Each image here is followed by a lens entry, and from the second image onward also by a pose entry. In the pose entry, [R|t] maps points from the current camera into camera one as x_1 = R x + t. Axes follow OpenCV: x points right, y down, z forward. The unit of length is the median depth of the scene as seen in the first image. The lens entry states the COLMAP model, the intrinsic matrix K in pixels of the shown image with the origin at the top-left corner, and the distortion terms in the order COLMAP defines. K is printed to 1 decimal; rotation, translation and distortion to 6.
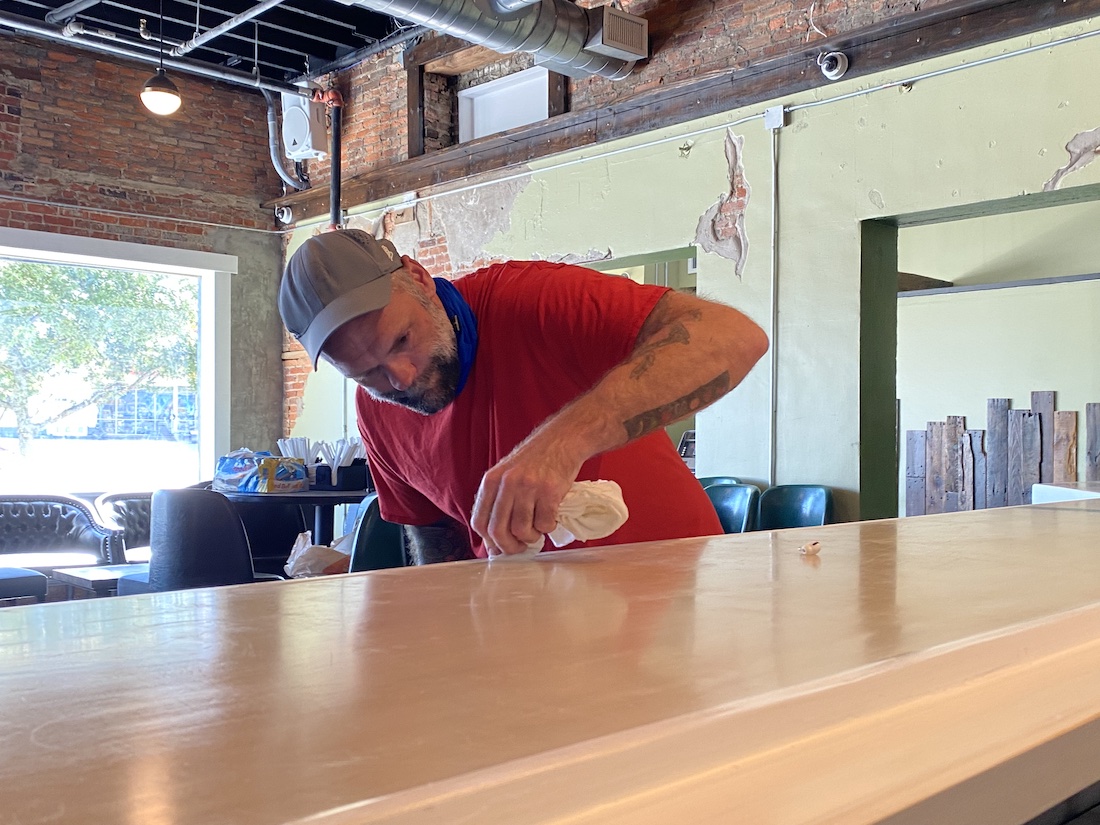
lens RADIAL K [[1087.4, 0, 550.0], [0, 1087.4, 418.2], [0, 0, 1]] dist [-0.024950, 0.000000]
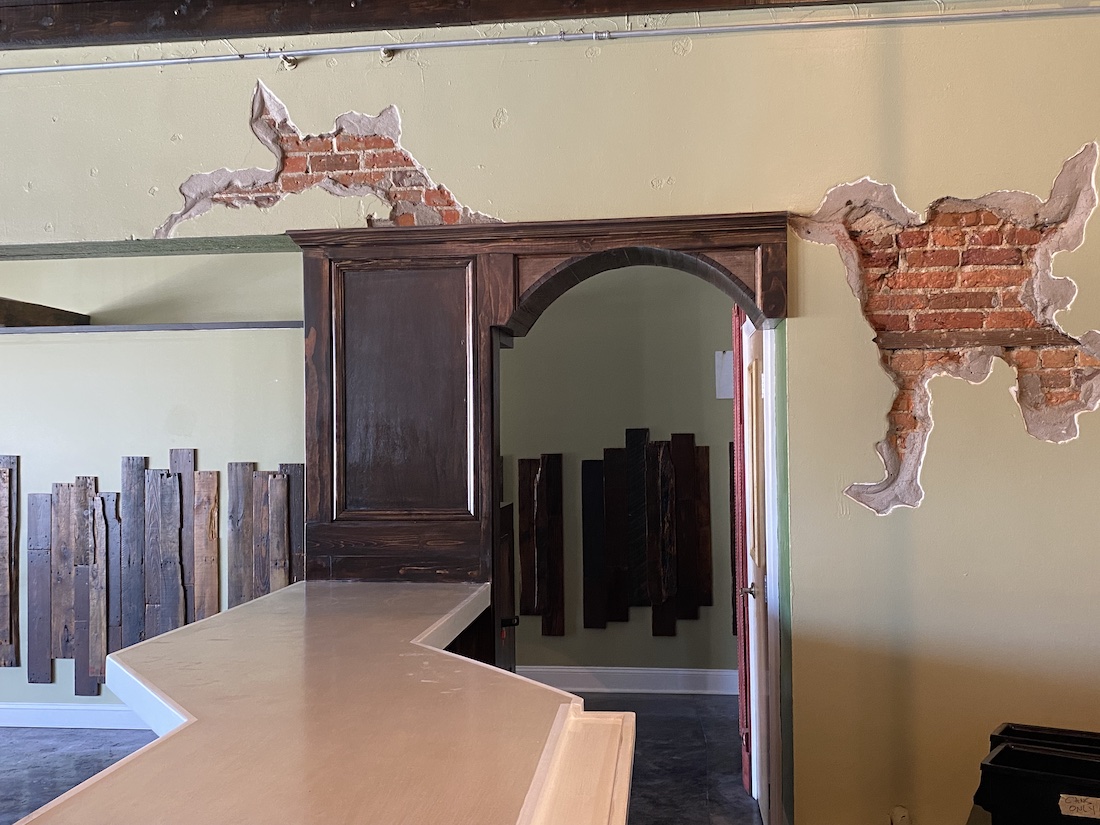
lens RADIAL K [[1087.4, 0, 551.2], [0, 1087.4, 414.4], [0, 0, 1]] dist [-0.024950, 0.000000]
pose [[0.753888, 0.000112, 0.657003, 0.094429], [0.005577, 0.999963, -0.006570, -0.045630], [-0.656980, 0.008617, 0.753859, 0.119241]]
